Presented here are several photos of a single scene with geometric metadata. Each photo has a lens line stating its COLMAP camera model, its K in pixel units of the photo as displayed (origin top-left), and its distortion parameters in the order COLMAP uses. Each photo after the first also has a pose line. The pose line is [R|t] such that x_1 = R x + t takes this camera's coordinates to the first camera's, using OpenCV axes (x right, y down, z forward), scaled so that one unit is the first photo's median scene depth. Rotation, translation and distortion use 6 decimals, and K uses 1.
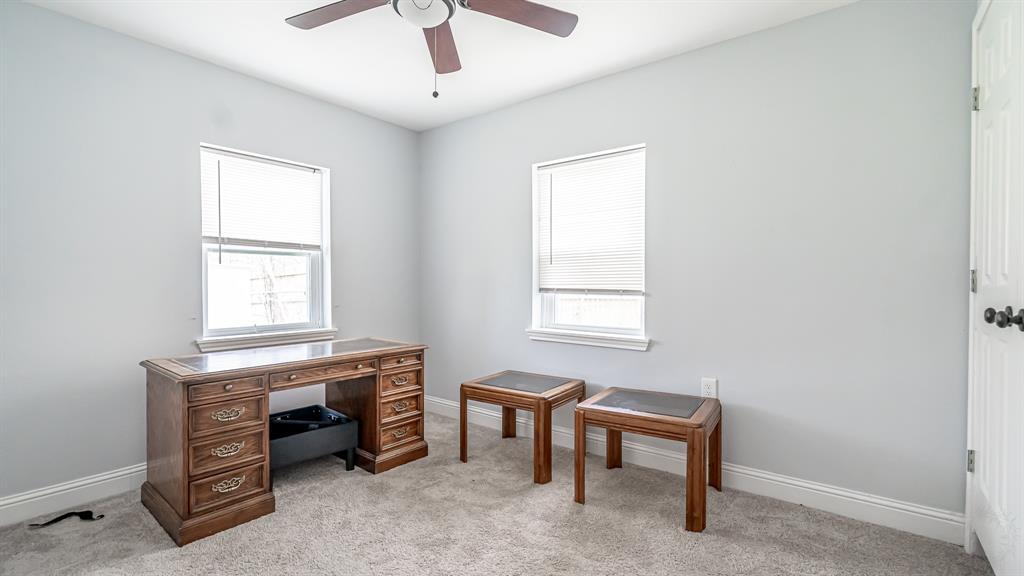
lens RADIAL K [[462.9, 0, 515.4], [0, 462.9, 284.0], [0, 0, 1]] dist [-0.073372, 0.027798]
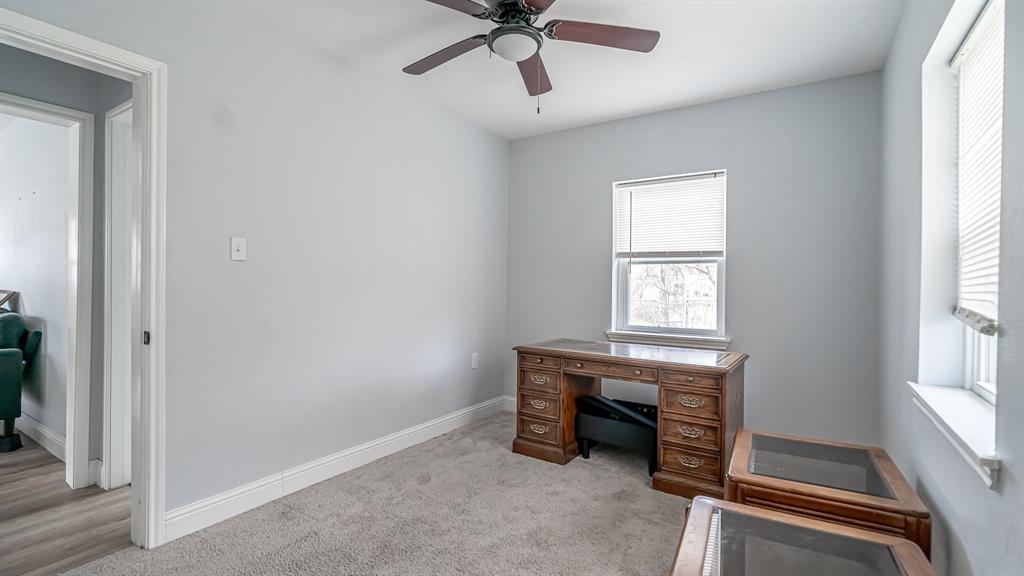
lens RADIAL K [[462.9, 0, 515.4], [0, 462.9, 284.0], [0, 0, 1]] dist [-0.073372, 0.027798]
pose [[0.028275, -0.003031, -0.999596, 0.660118], [-0.011068, 0.999933, -0.003345, -0.008720], [0.999539, 0.011159, 0.028239, 0.691478]]
